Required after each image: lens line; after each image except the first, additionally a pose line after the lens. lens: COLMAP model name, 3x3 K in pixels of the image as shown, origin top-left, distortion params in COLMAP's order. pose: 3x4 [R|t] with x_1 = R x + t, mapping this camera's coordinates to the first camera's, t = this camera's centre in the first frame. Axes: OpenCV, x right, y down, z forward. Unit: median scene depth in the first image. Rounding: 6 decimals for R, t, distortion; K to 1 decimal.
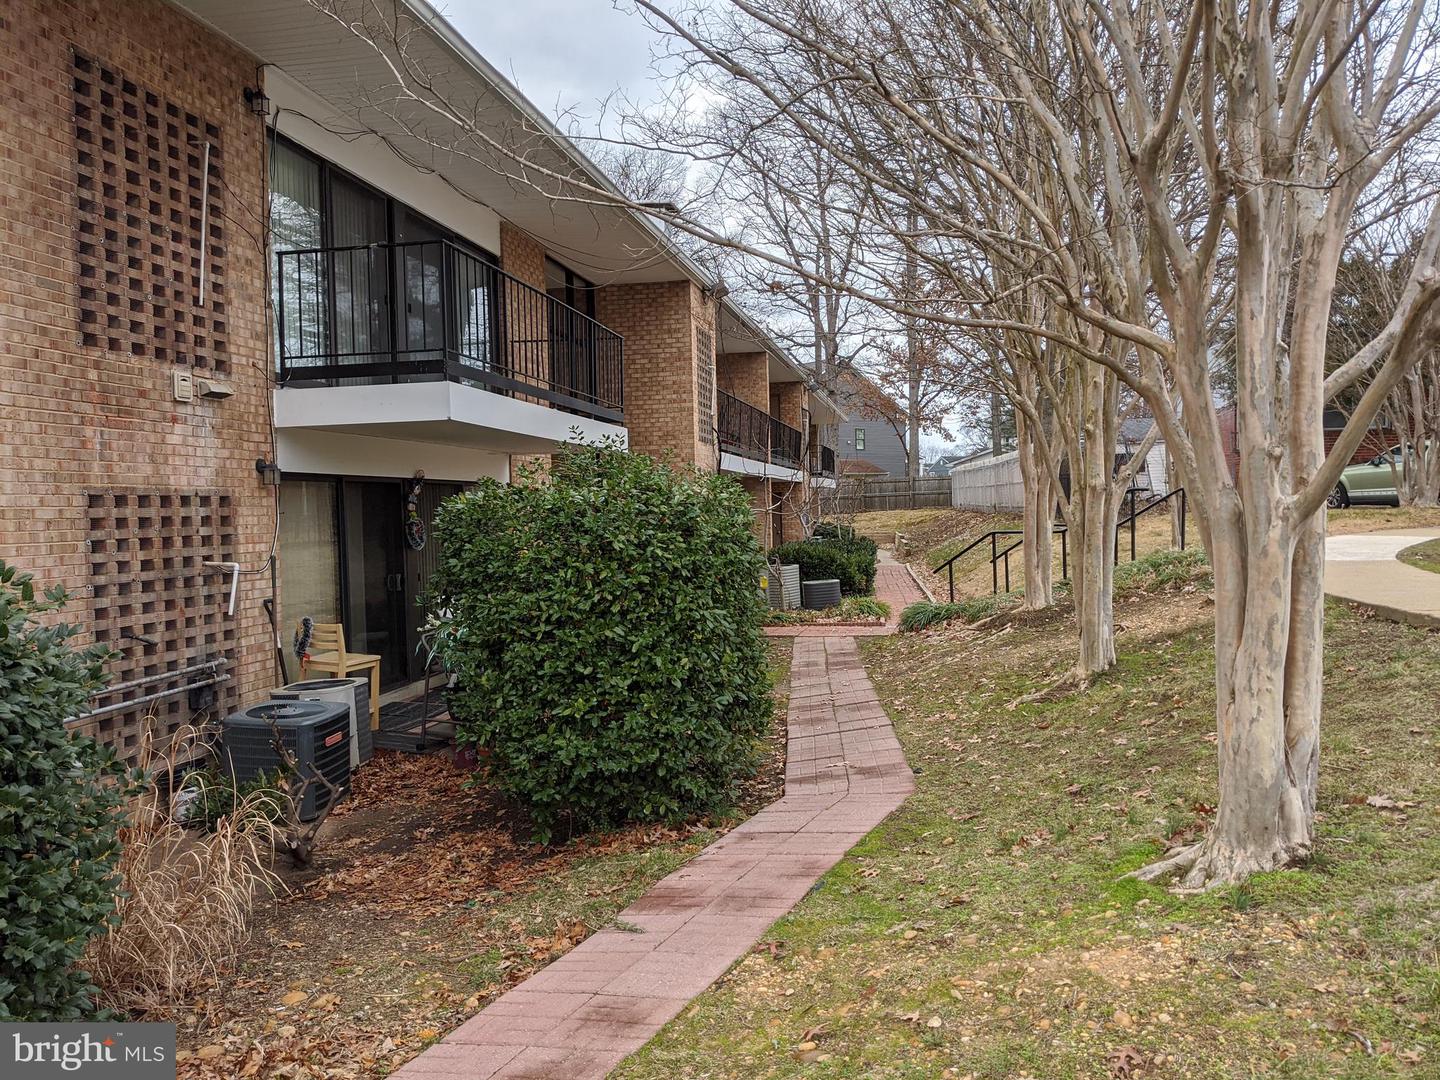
lens RADIAL K [[1139.0, 0, 722.1], [0, 1139.0, 541.6], [0, 0, 1]] dist [0.015062, -0.024024]
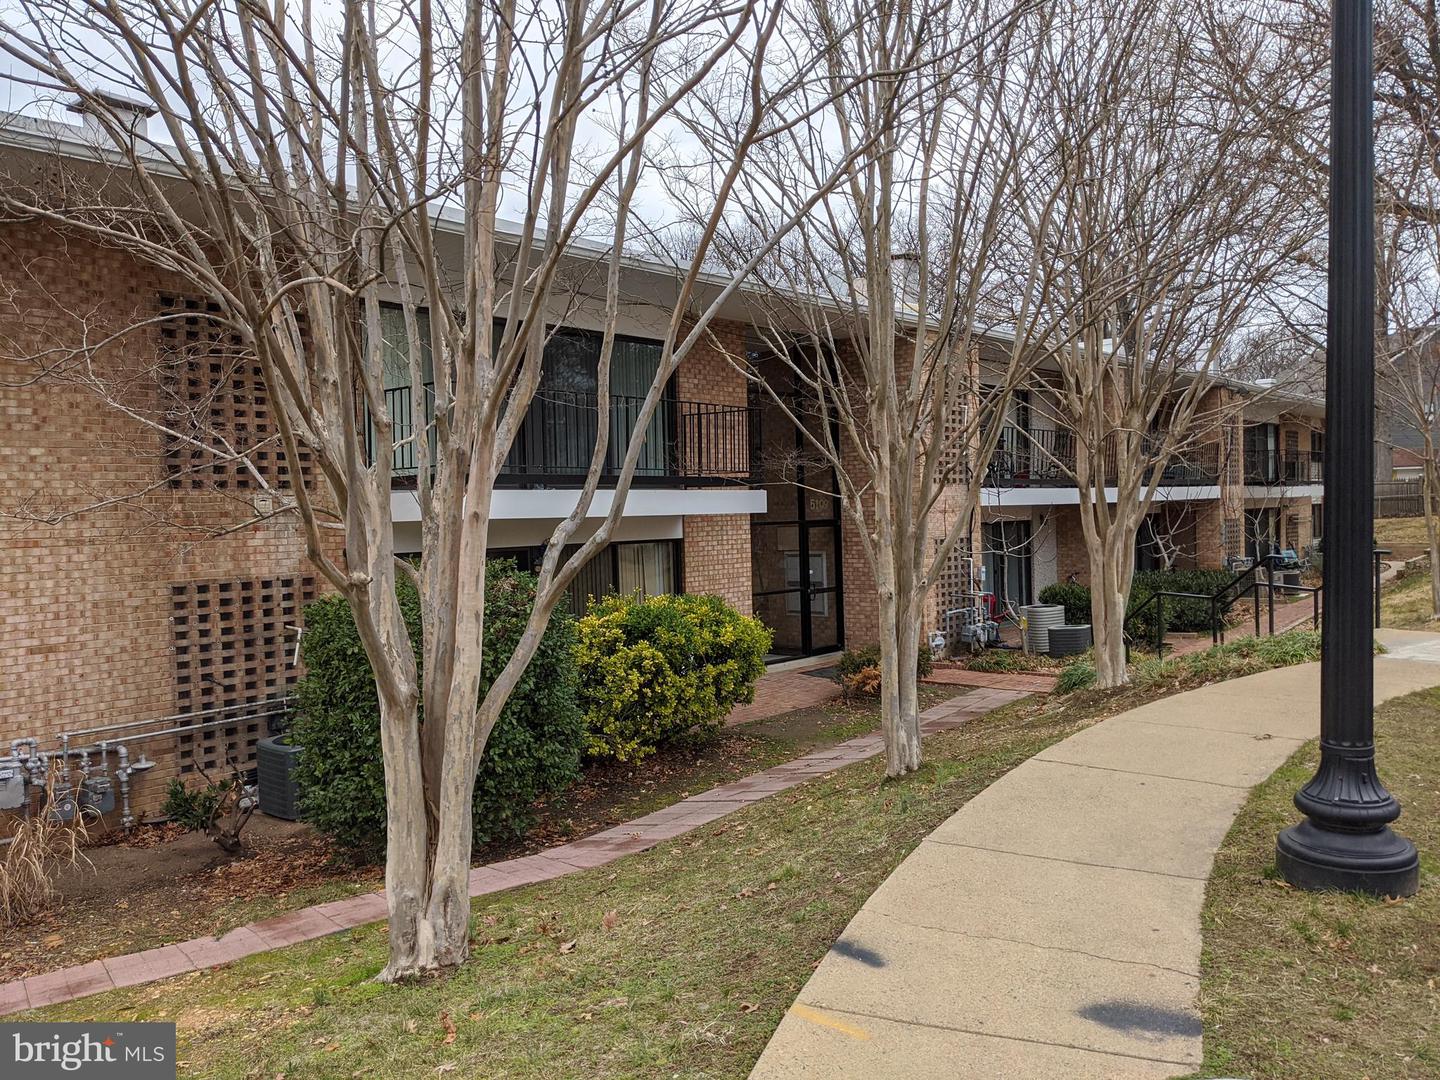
lens RADIAL K [[1139.0, 0, 725.8], [0, 1139.0, 540.4], [0, 0, 1]] dist [0.015062, -0.024024]
pose [[0.867142, 0.012945, -0.497893, 0.778067], [-0.007204, 0.999884, 0.013450, -0.119955], [0.498009, -0.008076, 0.867134, 0.048574]]
